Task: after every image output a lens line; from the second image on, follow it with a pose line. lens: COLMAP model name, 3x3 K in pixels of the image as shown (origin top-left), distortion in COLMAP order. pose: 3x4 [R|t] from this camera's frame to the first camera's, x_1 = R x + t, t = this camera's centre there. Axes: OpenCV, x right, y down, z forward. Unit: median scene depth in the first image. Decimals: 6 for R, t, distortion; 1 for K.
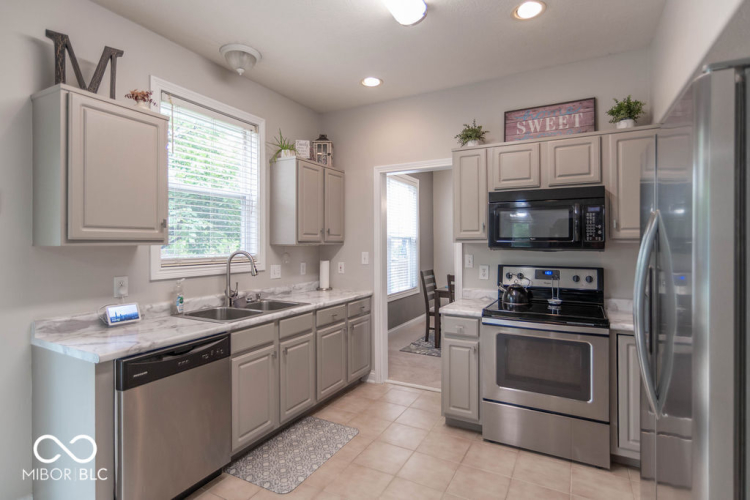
lens RADIAL K [[380.0, 0, 378.0], [0, 380.0, 239.3], [0, 0, 1]] dist [0.004071, 0.002024]
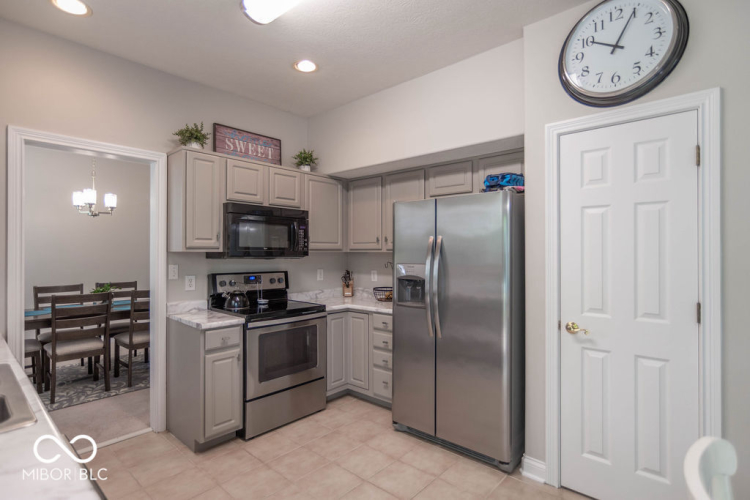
lens RADIAL K [[380.0, 0, 360.0], [0, 380.0, 250.5], [0, 0, 1]] dist [0.004071, 0.002024]
pose [[0.255556, 0.007399, 0.966766, -0.601168], [-0.010428, 0.999934, -0.004896, 0.007166], [-0.966738, -0.008830, 0.255616, 0.400017]]
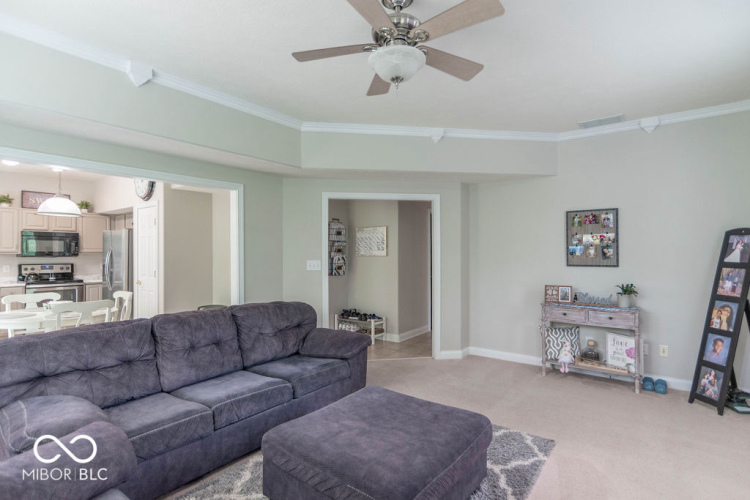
lens RADIAL K [[380.0, 0, 373.8], [0, 380.0, 250.2], [0, 0, 1]] dist [0.004071, 0.002024]
pose [[0.172460, 0.007578, 0.984987, -1.524274], [-0.007500, 0.999952, -0.006379, -0.012920], [-0.984988, -0.006287, 0.172508, -1.376365]]
